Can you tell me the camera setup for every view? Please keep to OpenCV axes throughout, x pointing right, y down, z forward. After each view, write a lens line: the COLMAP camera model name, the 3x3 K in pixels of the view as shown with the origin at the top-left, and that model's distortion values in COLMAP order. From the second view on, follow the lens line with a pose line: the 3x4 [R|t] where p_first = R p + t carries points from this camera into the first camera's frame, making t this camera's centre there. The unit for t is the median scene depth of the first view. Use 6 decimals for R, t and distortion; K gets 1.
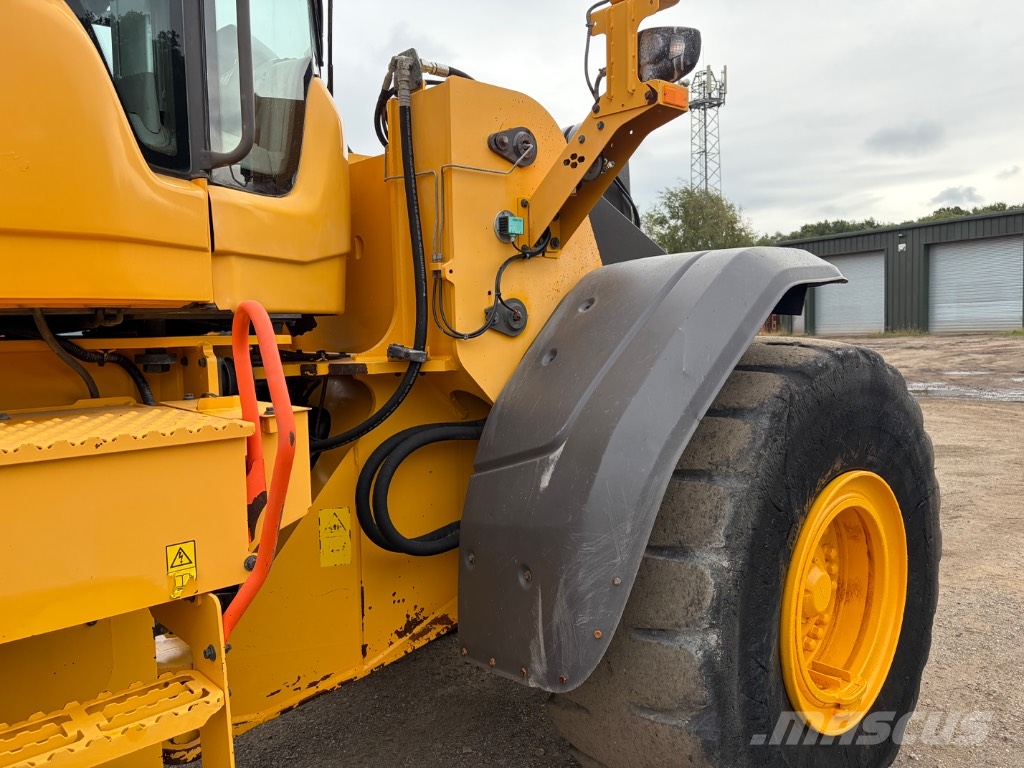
lens RADIAL K [[774.3, 0, 516.7], [0, 774.3, 388.1], [0, 0, 1]] dist [0.008418, -0.007098]
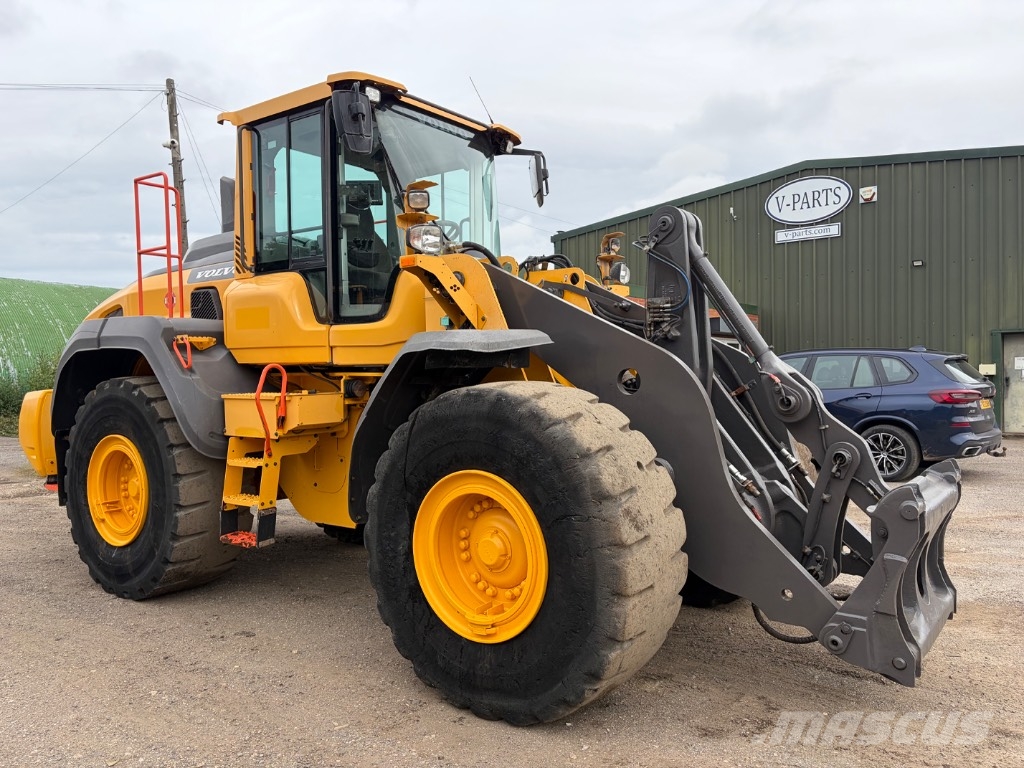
lens RADIAL K [[767.4, 0, 512.0], [0, 767.4, 384.0], [0, 0, 1]] dist [0.047607, -0.050548]
pose [[0.188043, 0.042966, -0.981221, 1.955375], [-0.074595, 0.996782, 0.029352, -0.114325], [0.979324, 0.067675, 0.190642, 0.777988]]
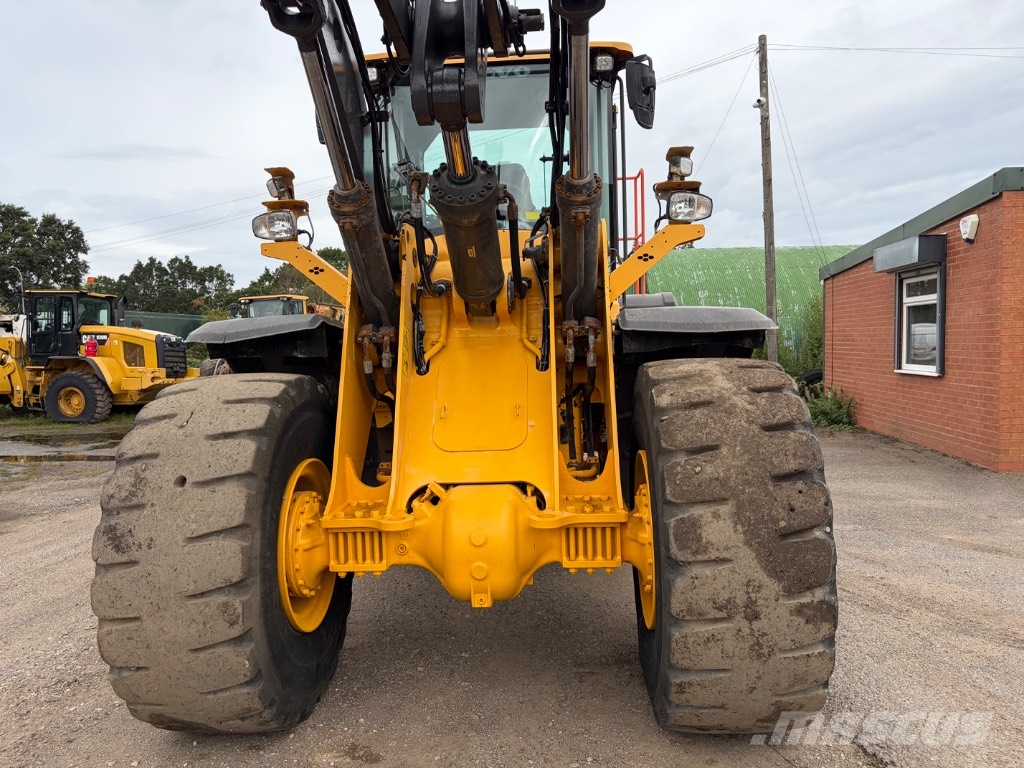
lens RADIAL K [[774.3, 0, 516.7], [0, 774.3, 388.1], [0, 0, 1]] dist [0.008418, -0.007098]
pose [[-0.722639, 0.093331, -0.684896, 1.015411], [-0.003412, 0.990349, 0.138555, -0.262001], [0.691218, 0.102462, -0.715346, 2.584546]]
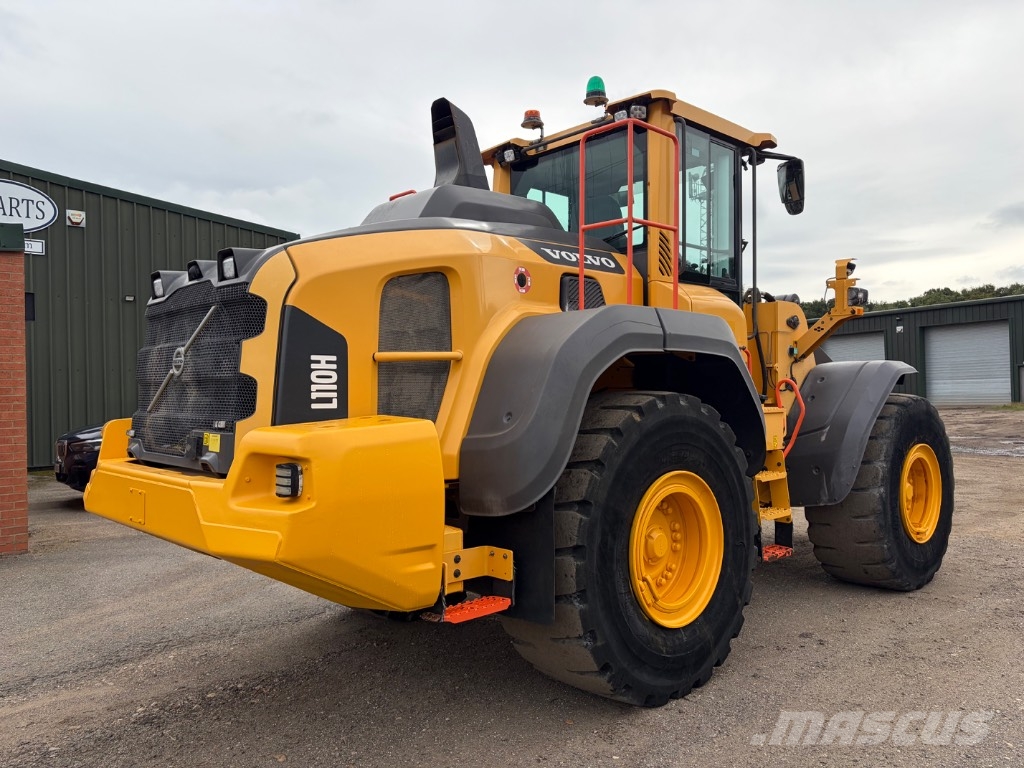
lens RADIAL K [[774.7, 0, 512.8], [0, 774.7, 381.3], [0, 0, 1]] dist [0.022423, -0.010624]
pose [[0.999894, 0.014379, 0.002178, -0.986470], [-0.014094, 0.995019, -0.098682, 0.180532], [-0.003586, 0.098641, 0.995117, -1.696488]]
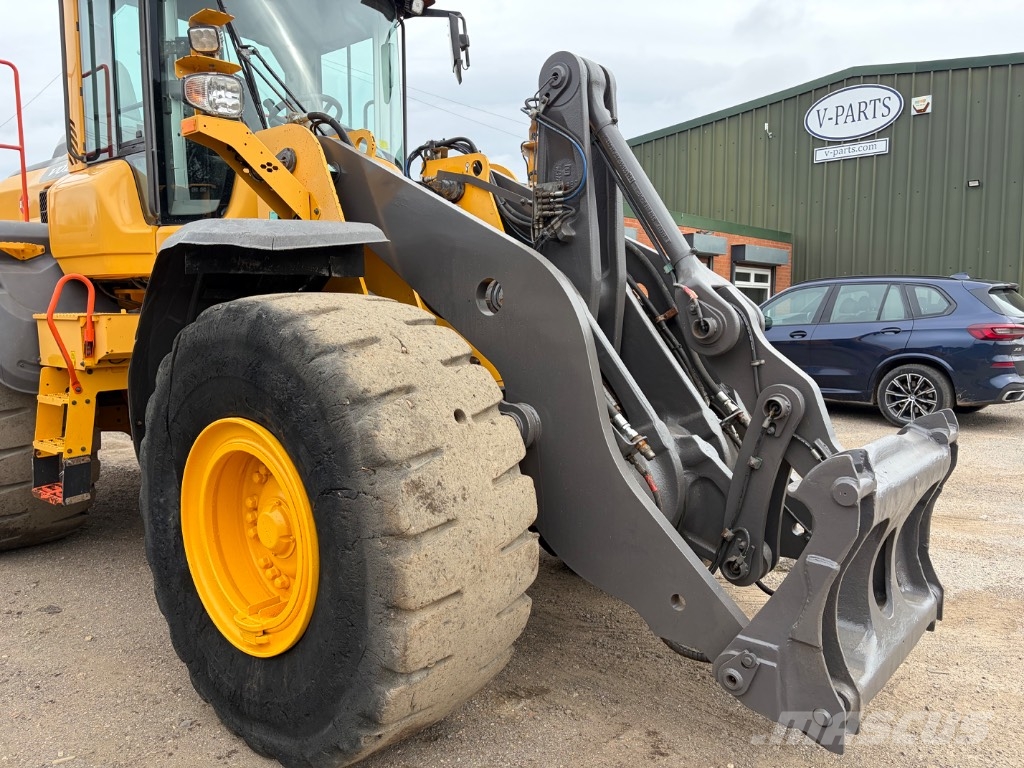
lens RADIAL K [[774.7, 0, 512.8], [0, 774.7, 381.3], [0, 0, 1]] dist [0.022423, -0.010624]
pose [[0.132146, 0.122763, -0.983599, 1.560232], [-0.082110, 0.990246, 0.112562, -0.097047], [0.987823, 0.065889, 0.140938, 1.234399]]
